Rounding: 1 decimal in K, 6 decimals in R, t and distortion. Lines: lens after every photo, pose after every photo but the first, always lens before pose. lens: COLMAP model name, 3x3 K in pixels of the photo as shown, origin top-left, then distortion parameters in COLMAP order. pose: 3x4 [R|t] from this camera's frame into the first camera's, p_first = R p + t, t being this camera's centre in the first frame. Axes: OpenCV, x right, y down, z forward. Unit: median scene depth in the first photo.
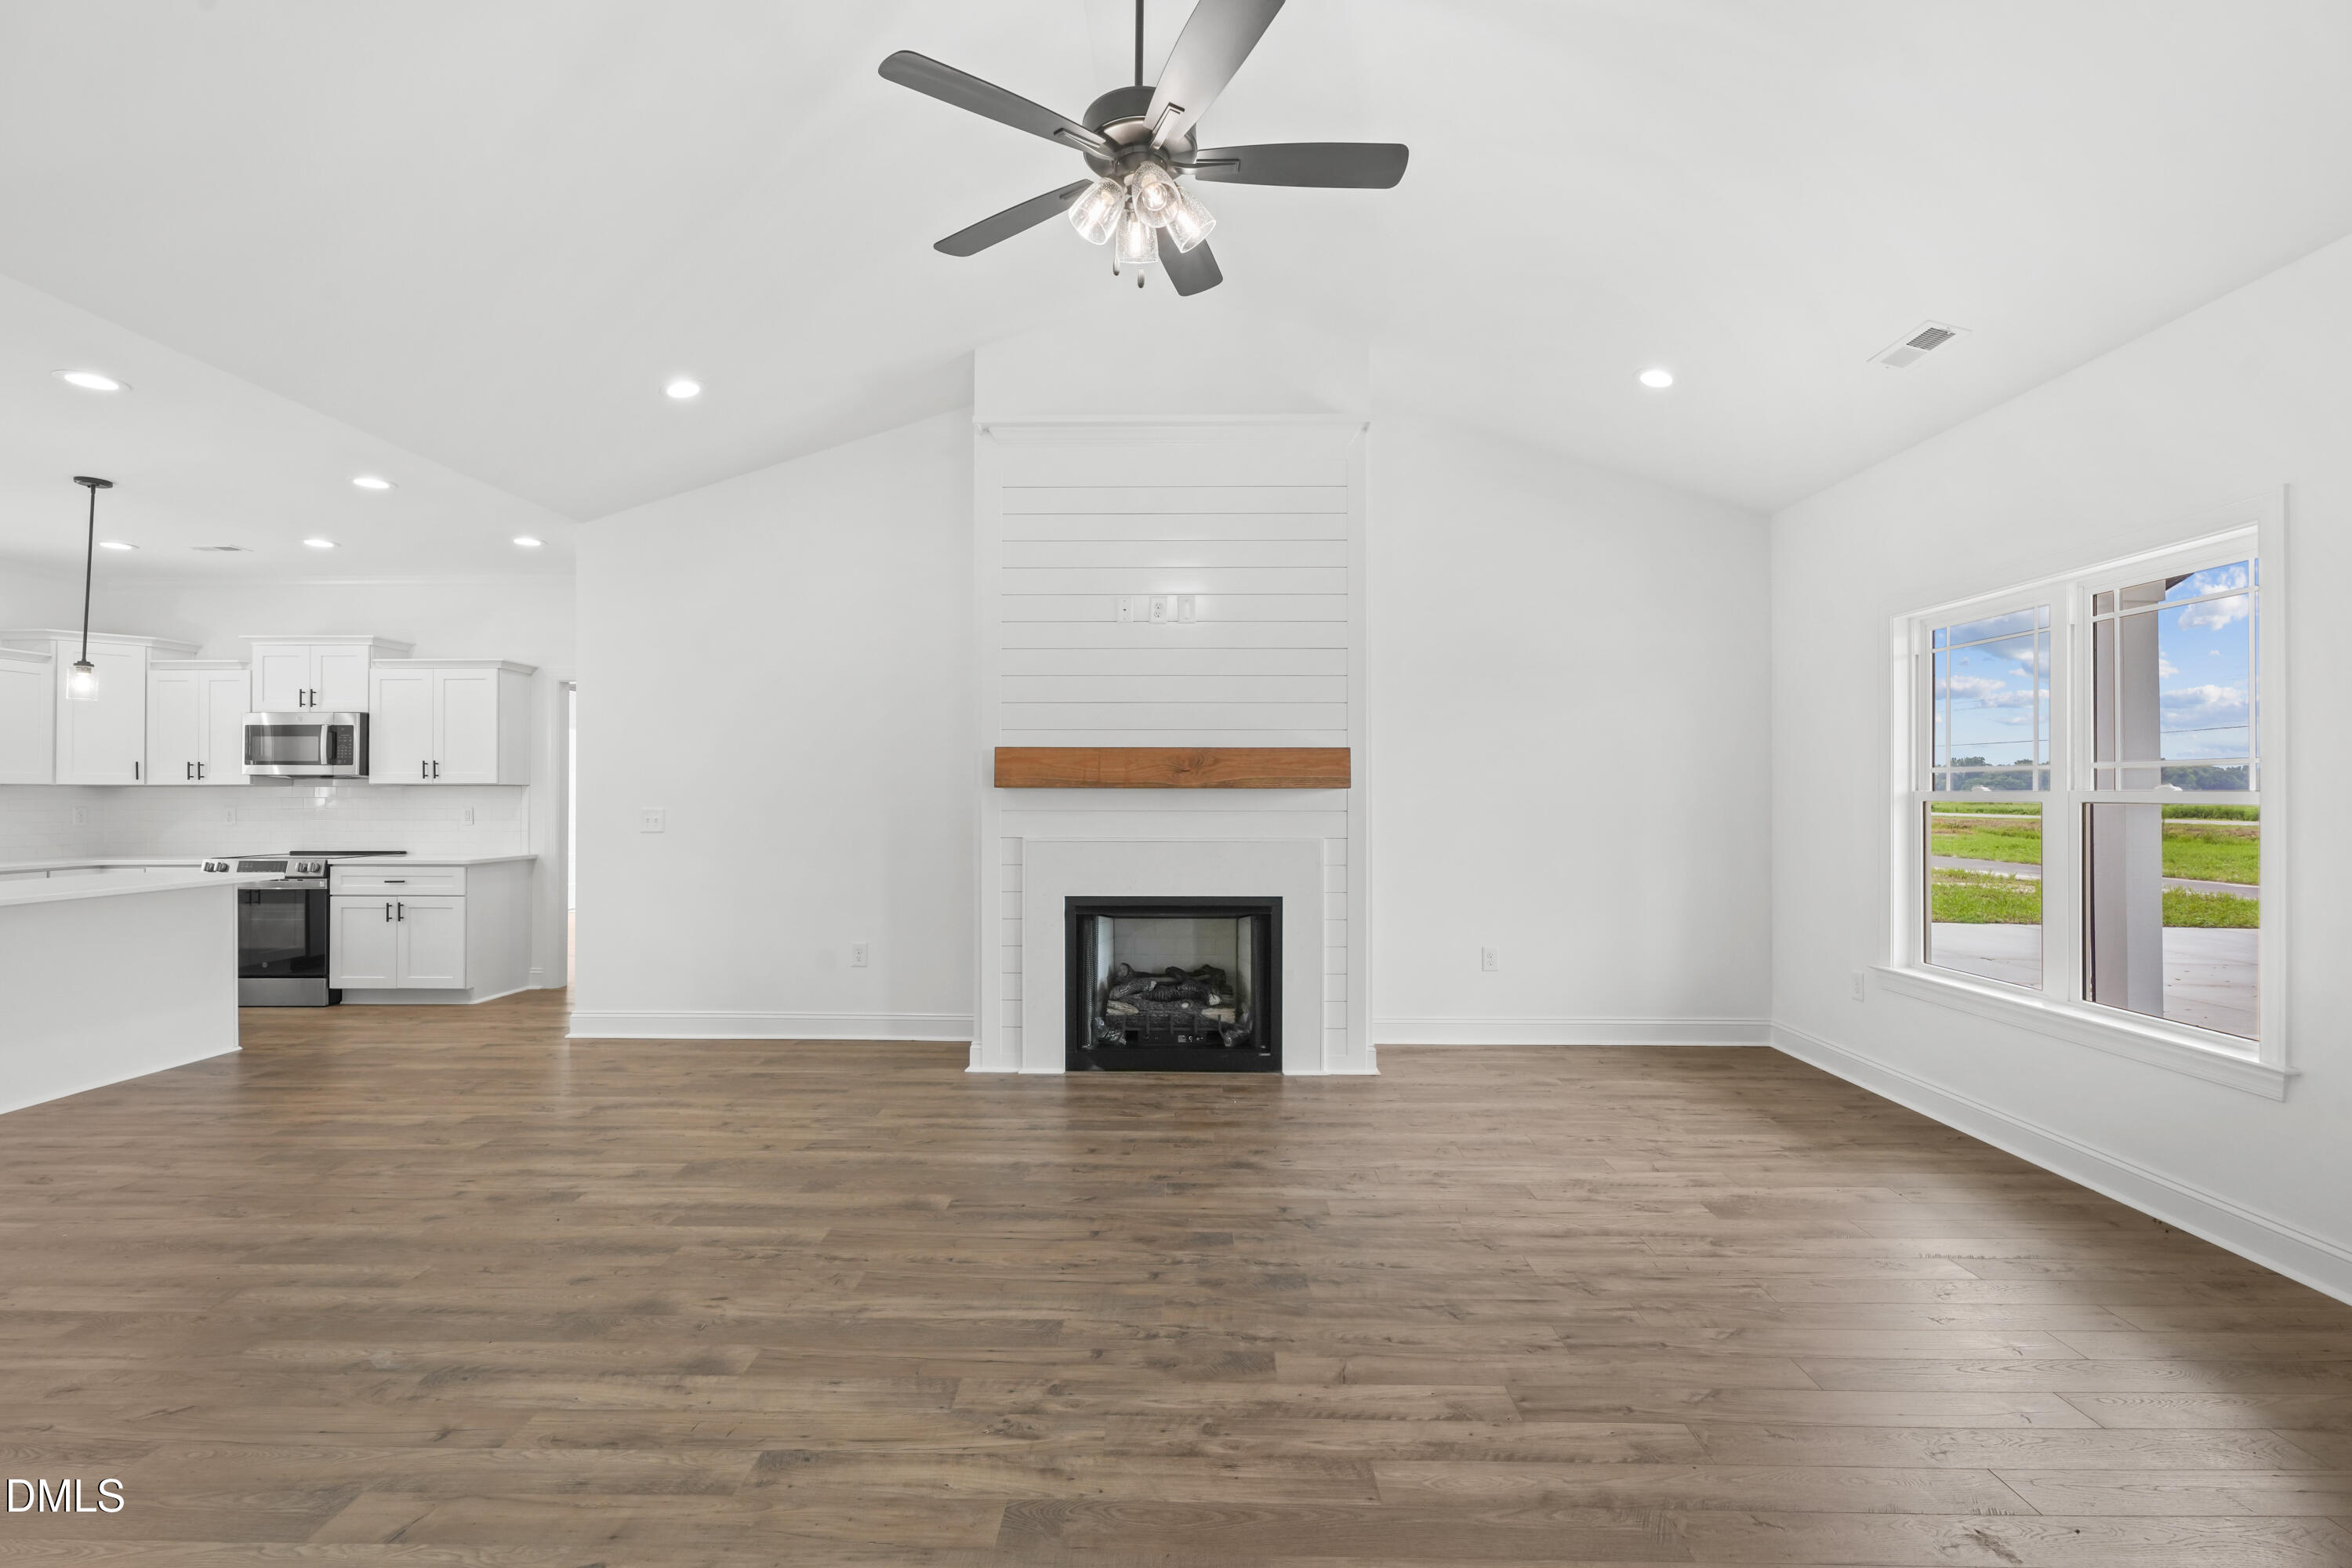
lens RADIAL K [[1052.3, 0, 1190.7], [0, 1052.3, 795.0], [0, 0, 1]] dist [-0.003051, 0.001760]
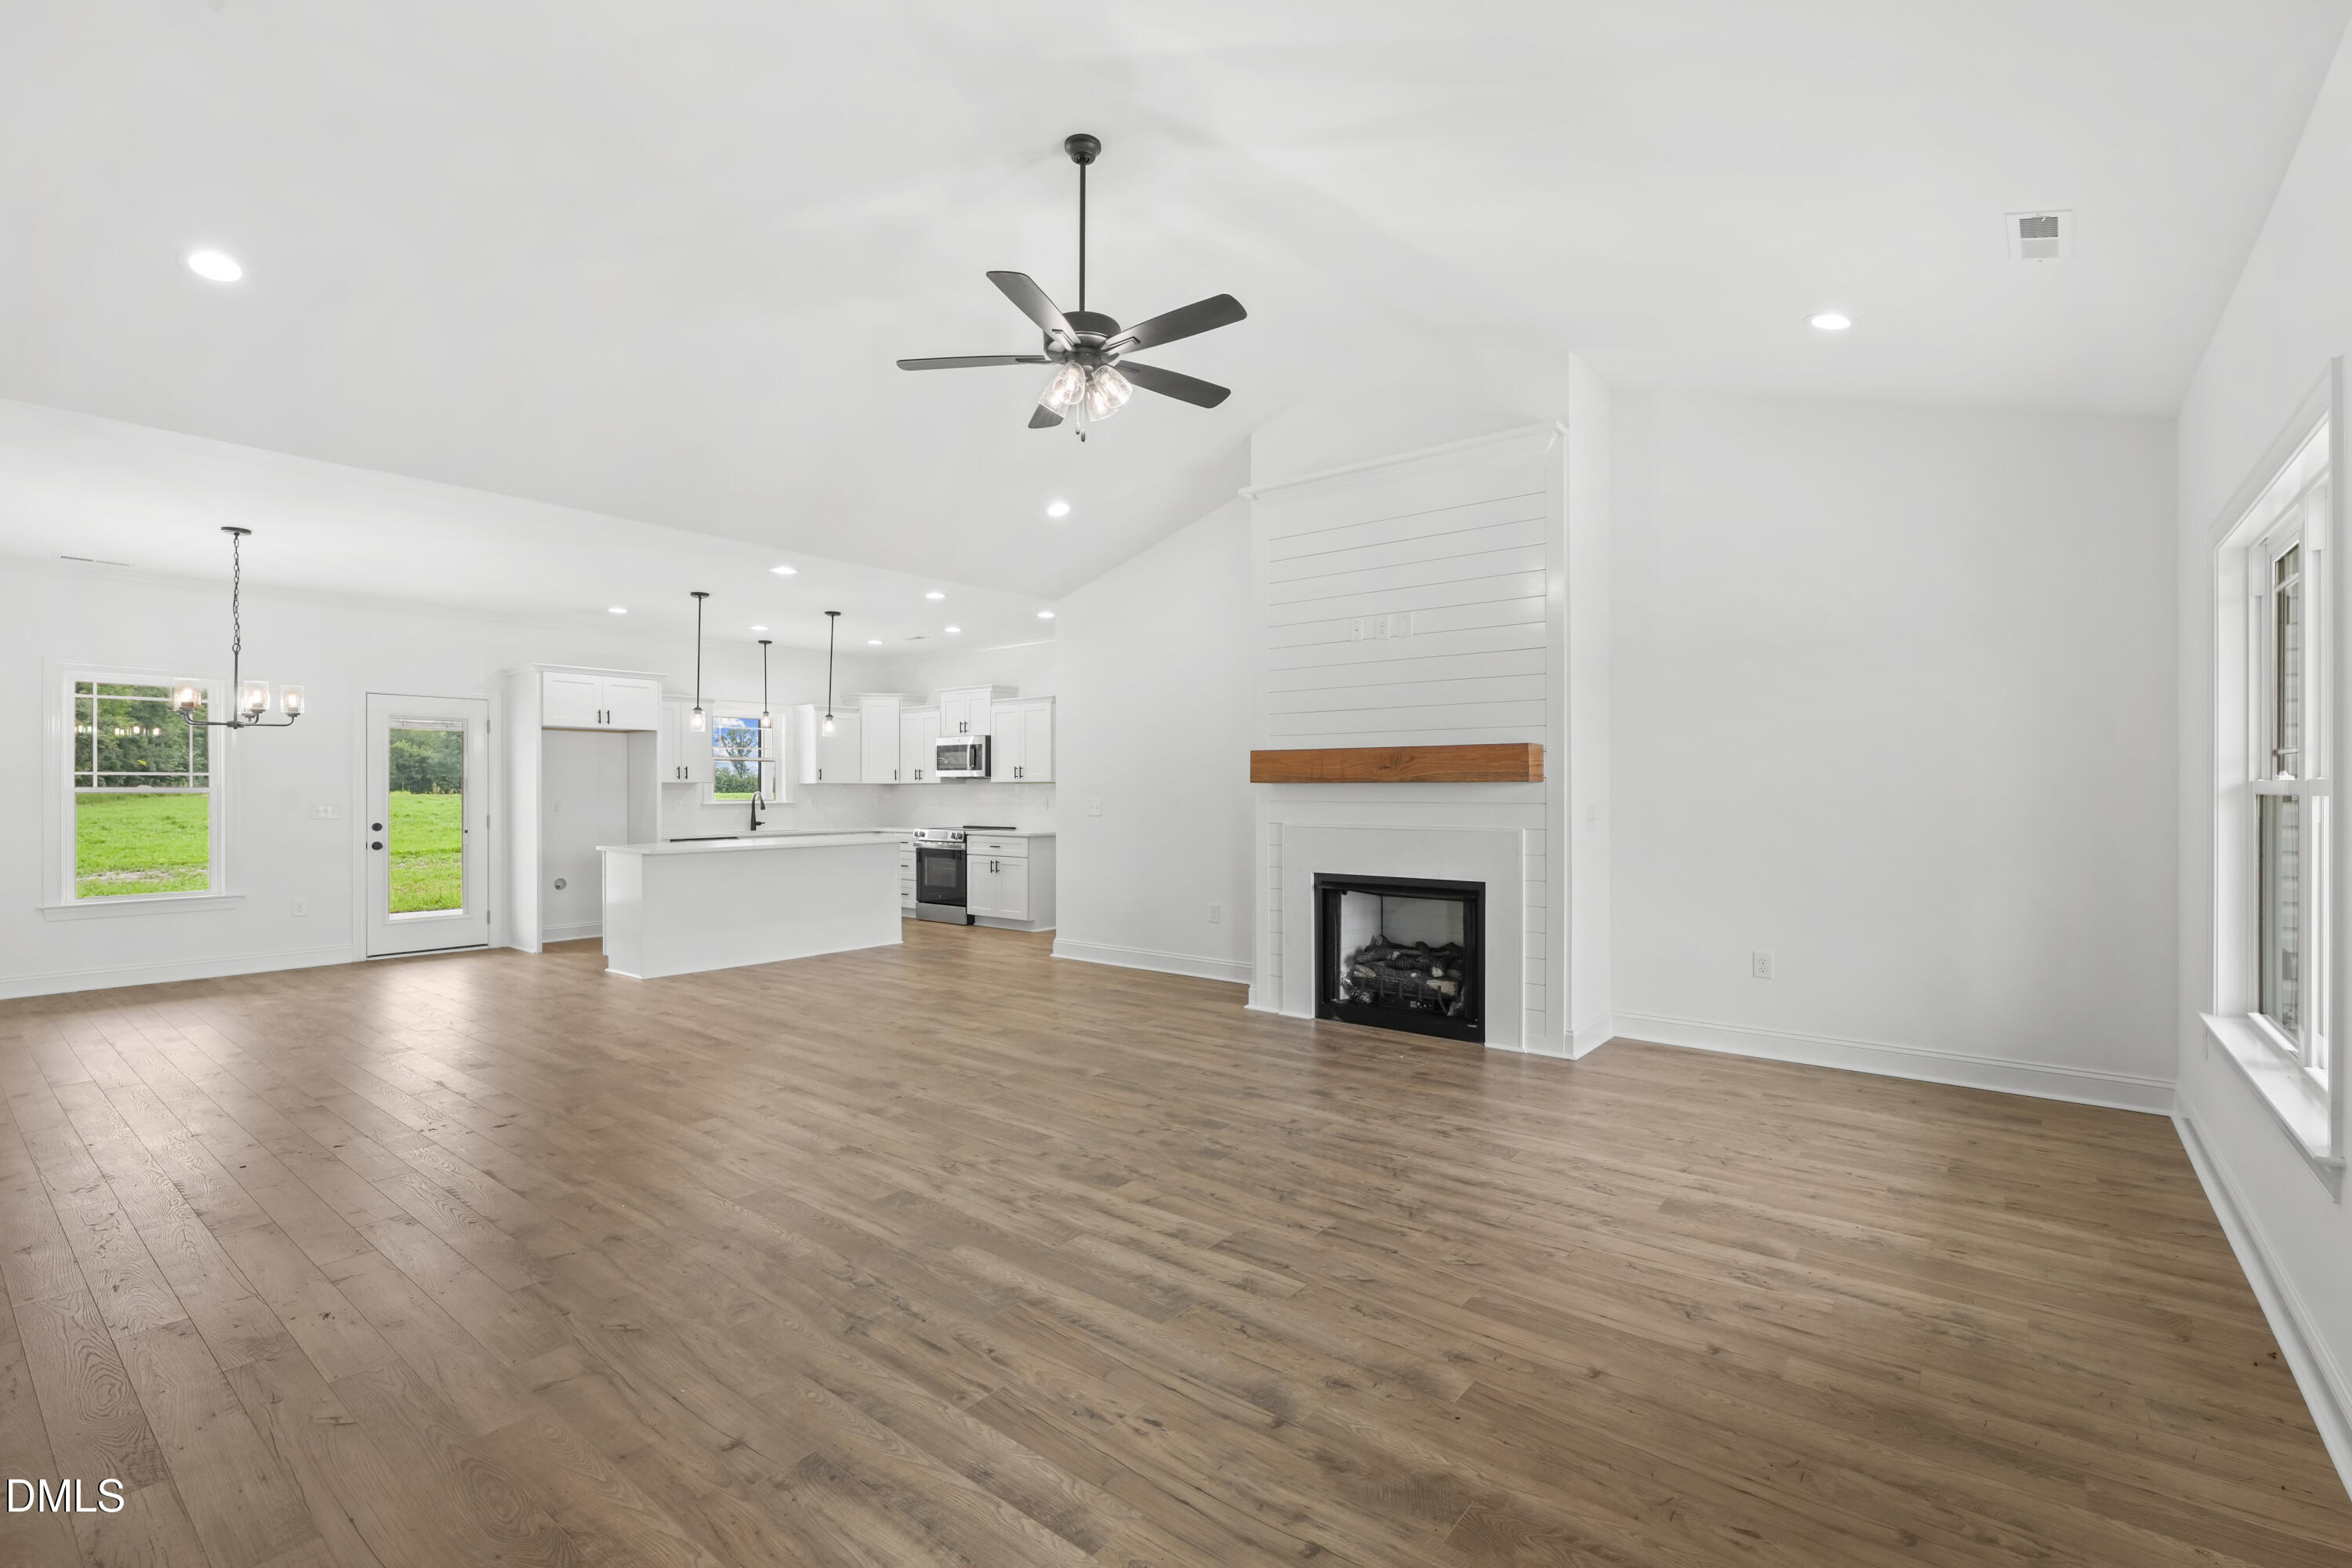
lens RADIAL K [[1052.3, 0, 1192.0], [0, 1052.3, 787.8], [0, 0, 1]] dist [-0.003051, 0.001760]
pose [[0.792901, -0.002613, -0.609345, 0.670990], [0.001014, 0.999995, -0.002969, 0.004054], [0.609350, 0.001736, 0.792900, -0.050614]]
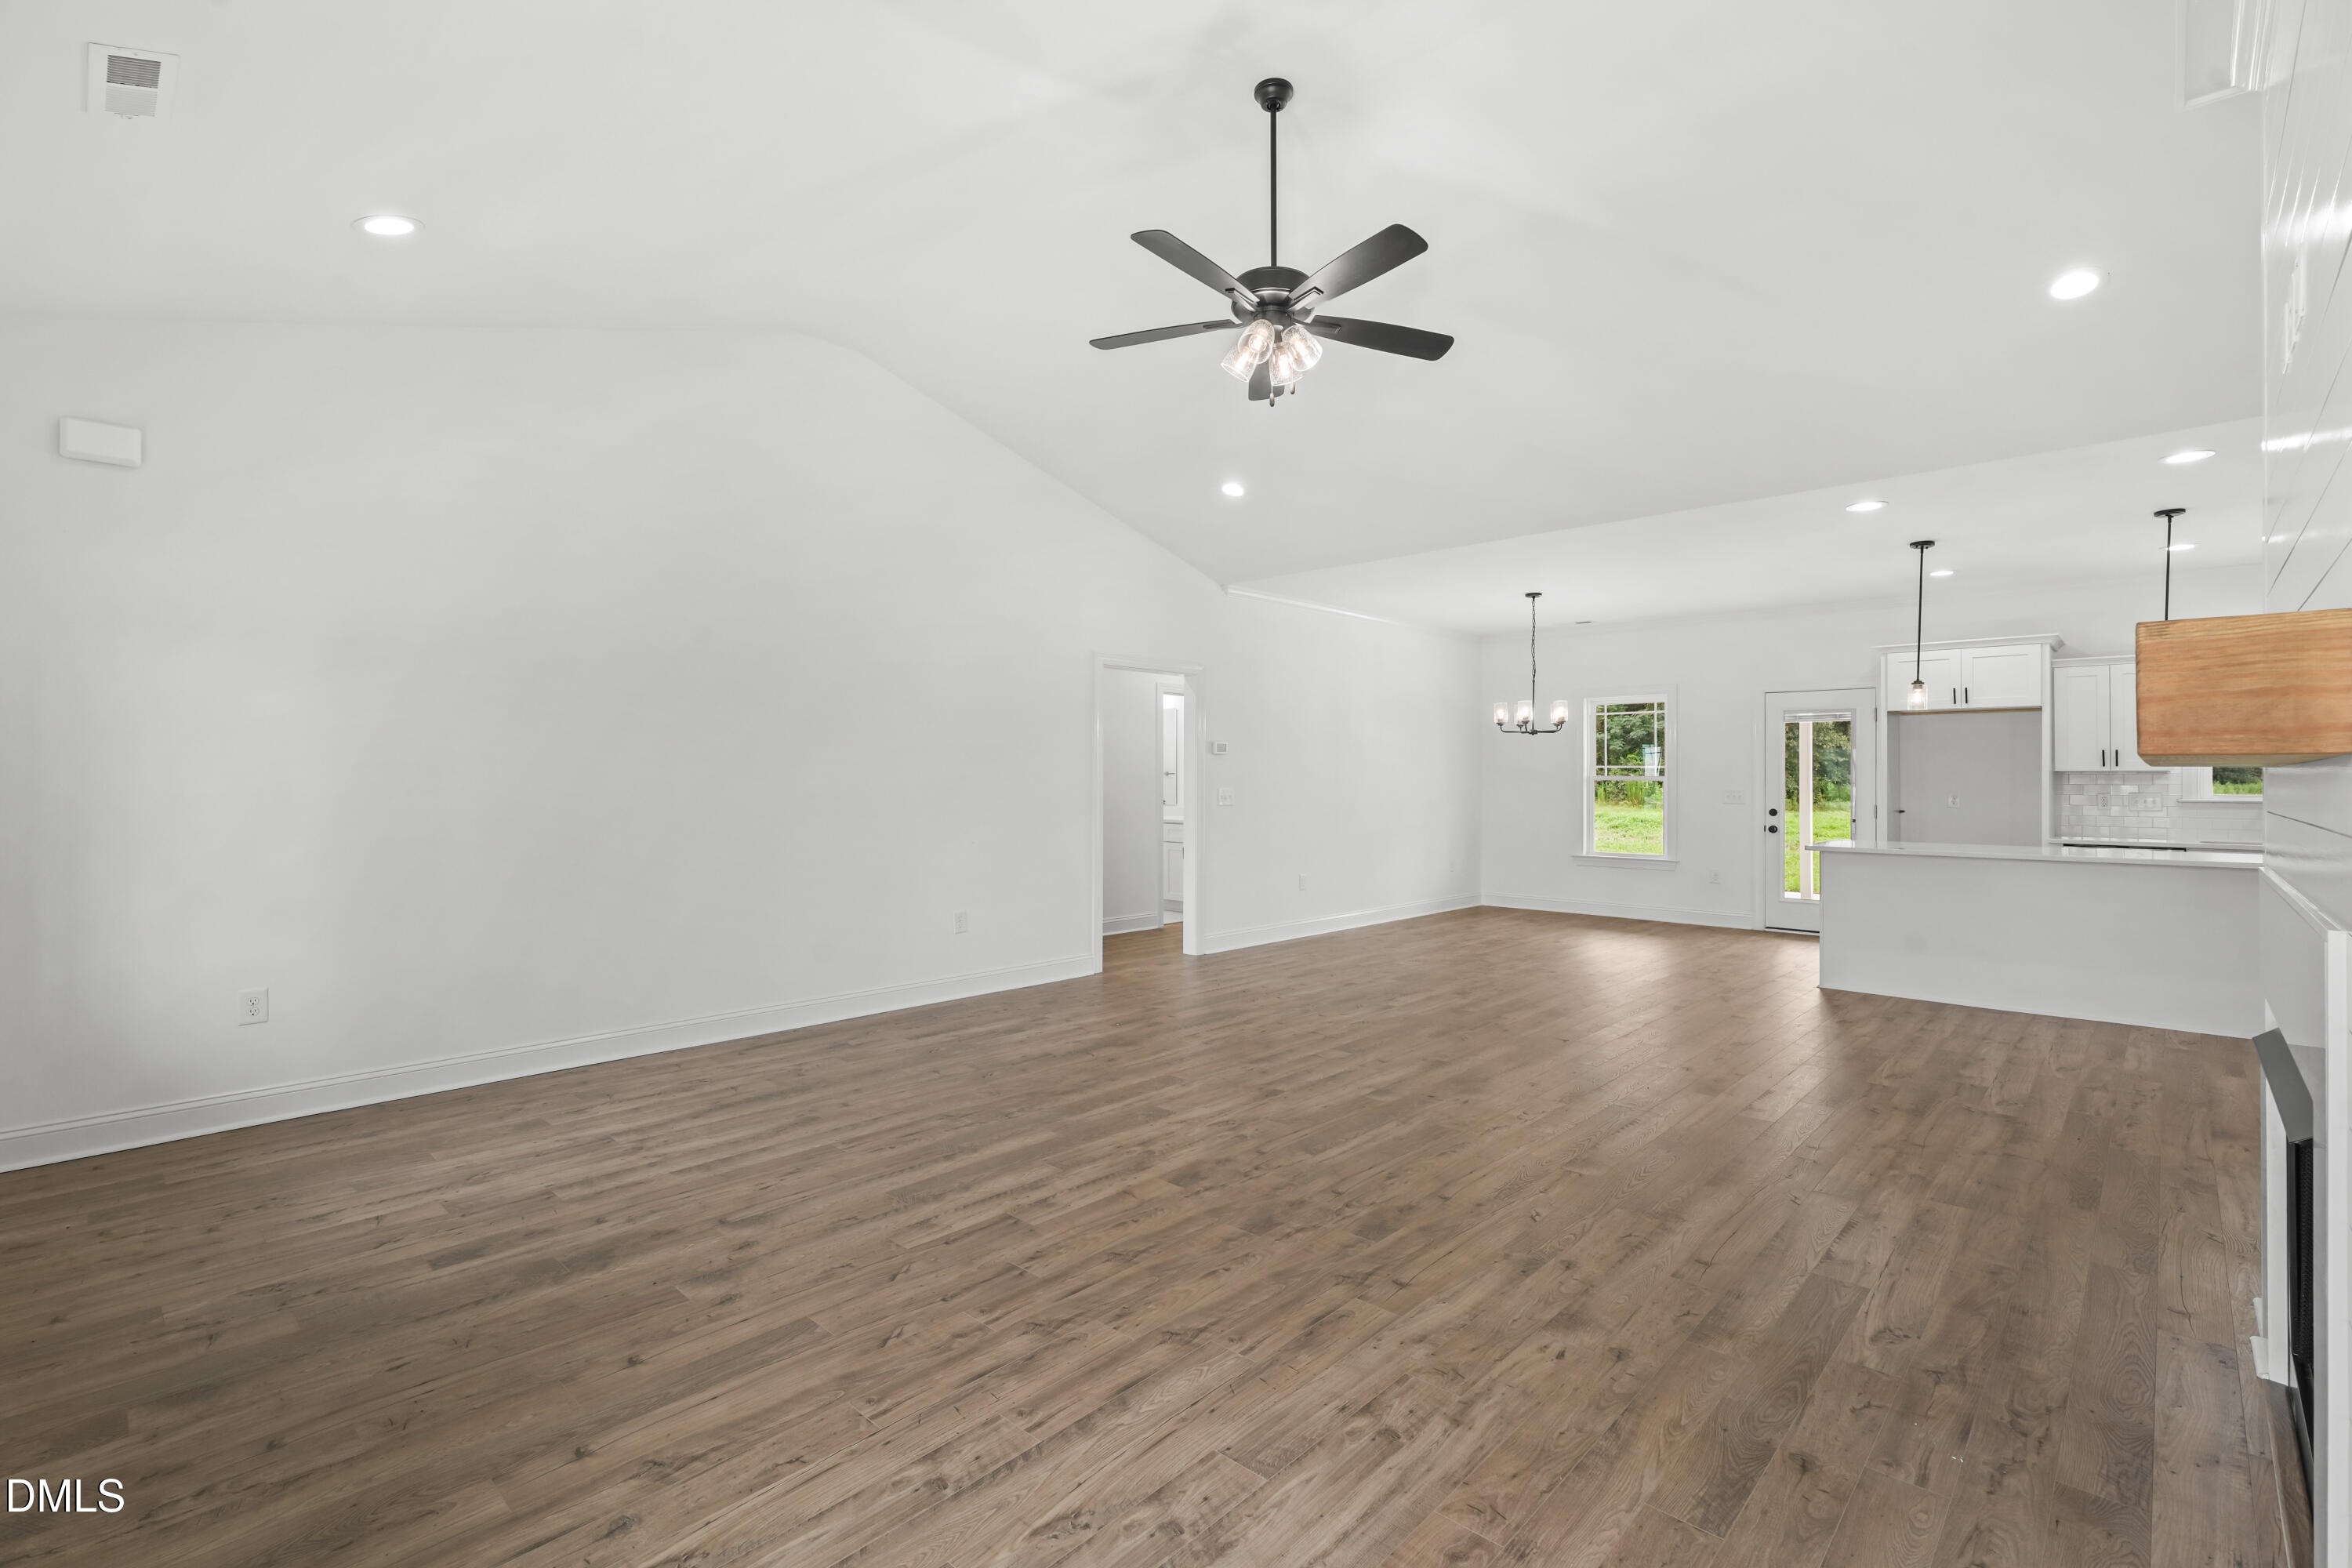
lens RADIAL K [[1052.3, 0, 1176.1], [0, 1052.3, 785.3], [0, 0, 1]] dist [-0.003051, 0.001760]
pose [[-0.679268, 0.002771, -0.733885, 0.719156], [-0.003620, 0.999968, 0.007126, 0.001730], [0.733881, 0.007497, -0.679237, 1.272975]]
